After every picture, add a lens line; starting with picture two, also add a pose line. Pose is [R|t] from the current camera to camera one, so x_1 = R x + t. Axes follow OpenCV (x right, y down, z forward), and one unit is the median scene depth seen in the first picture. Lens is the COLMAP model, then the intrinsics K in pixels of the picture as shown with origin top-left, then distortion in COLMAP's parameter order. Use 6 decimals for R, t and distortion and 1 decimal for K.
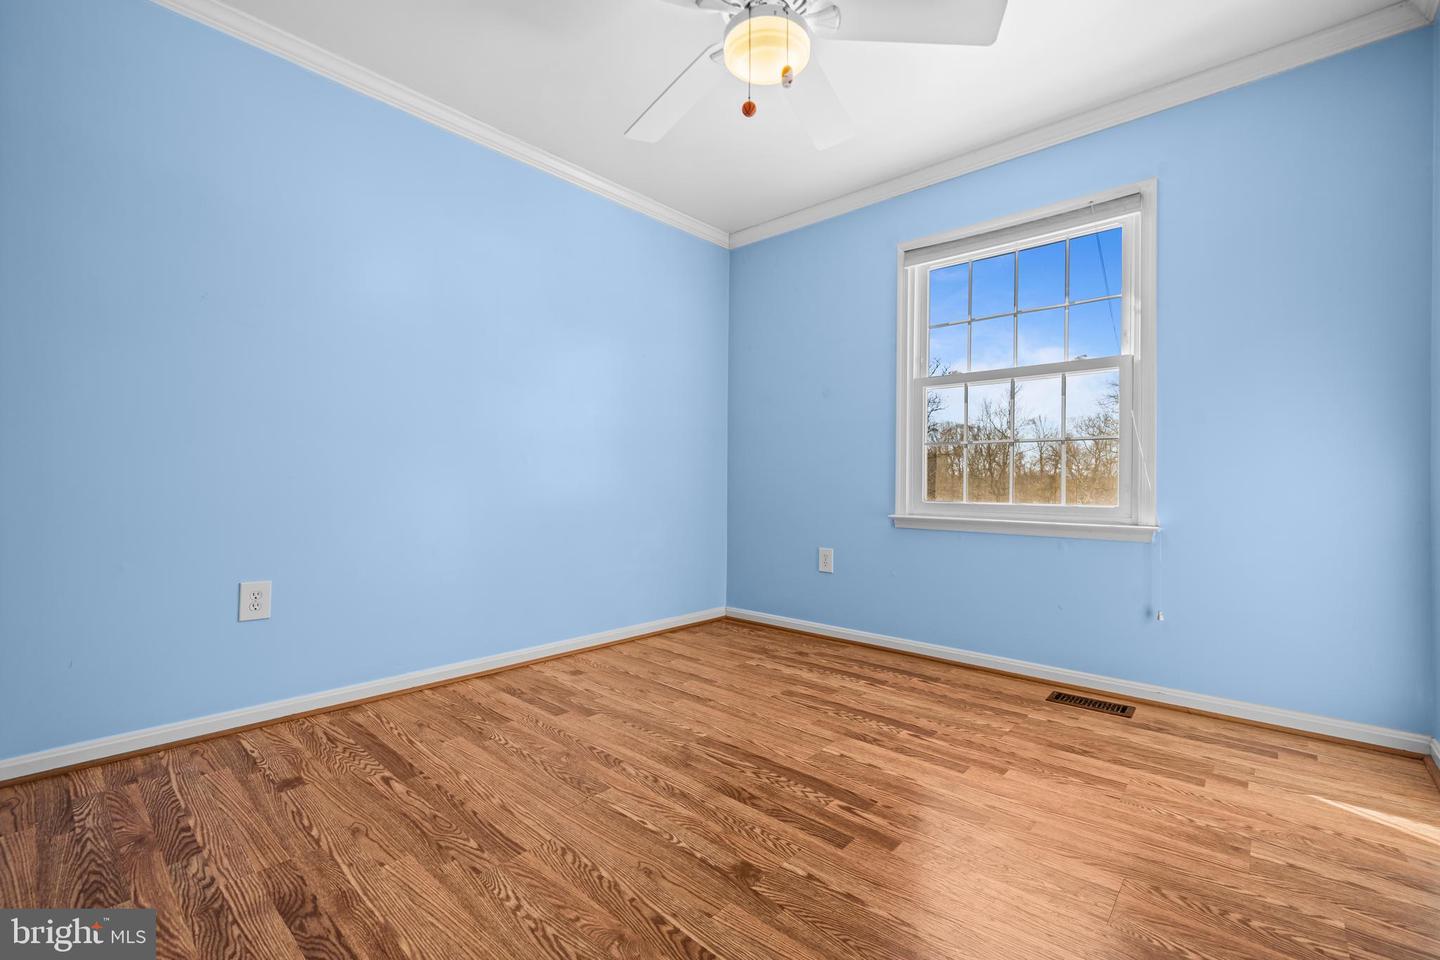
lens RADIAL K [[618.2, 0, 720.2], [0, 618.2, 483.0], [0, 0, 1]] dist [-0.005313, -0.000609]
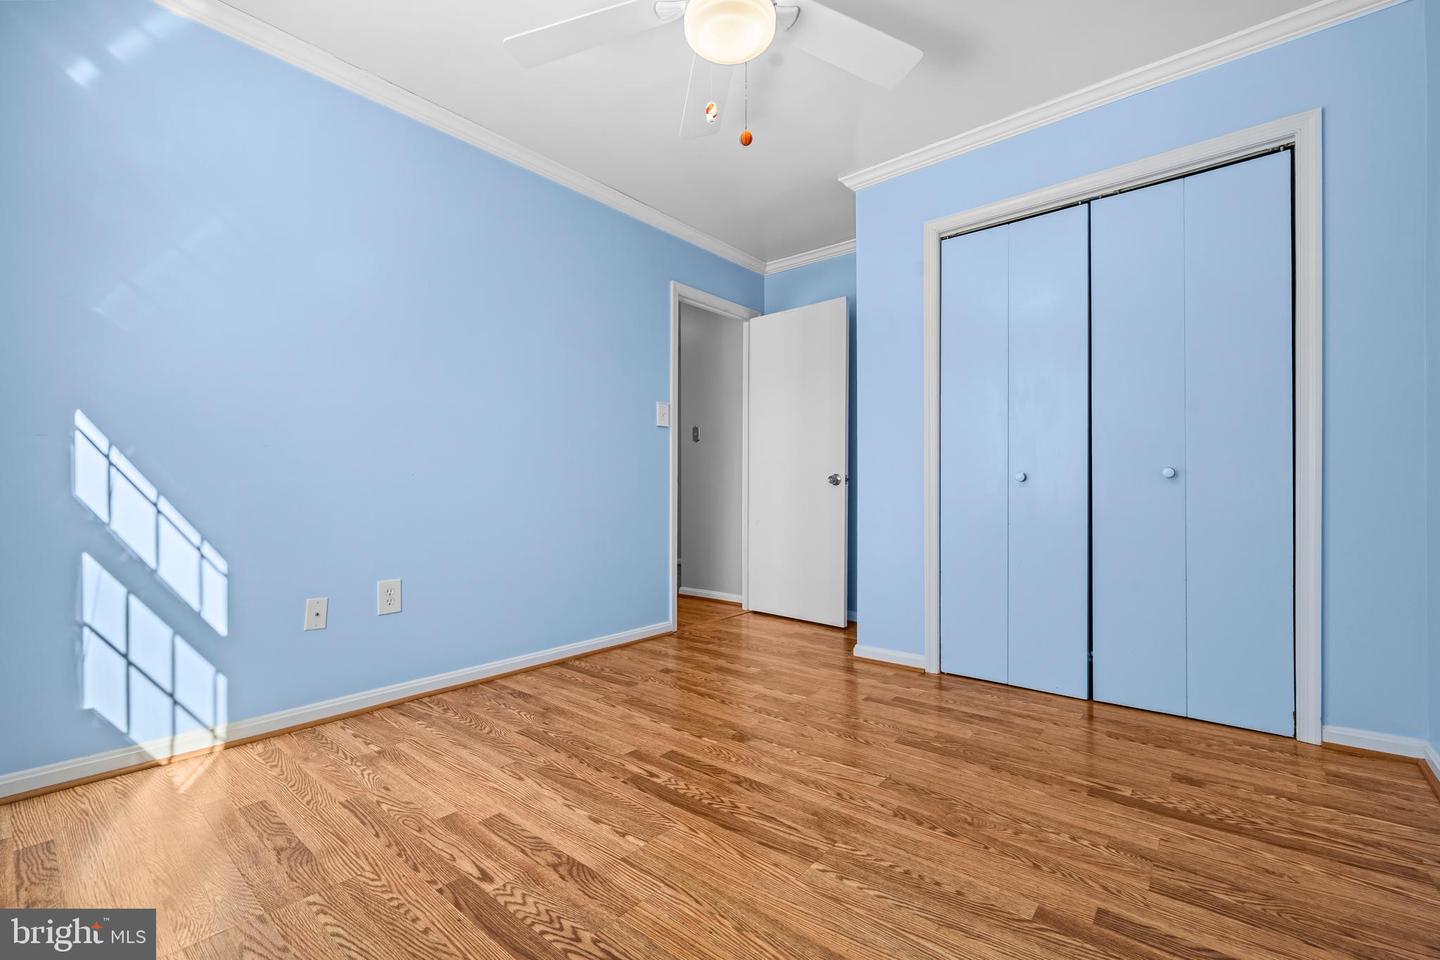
lens RADIAL K [[620.0, 0, 718.9], [0, 620.0, 487.3], [0, 0, 1]] dist [-0.002038, 0.001343]
pose [[-0.999328, -0.007431, -0.035906, 0.123055], [-0.007287, 0.999965, -0.004127, 0.009910], [0.035936, -0.003863, -0.999347, 1.995141]]
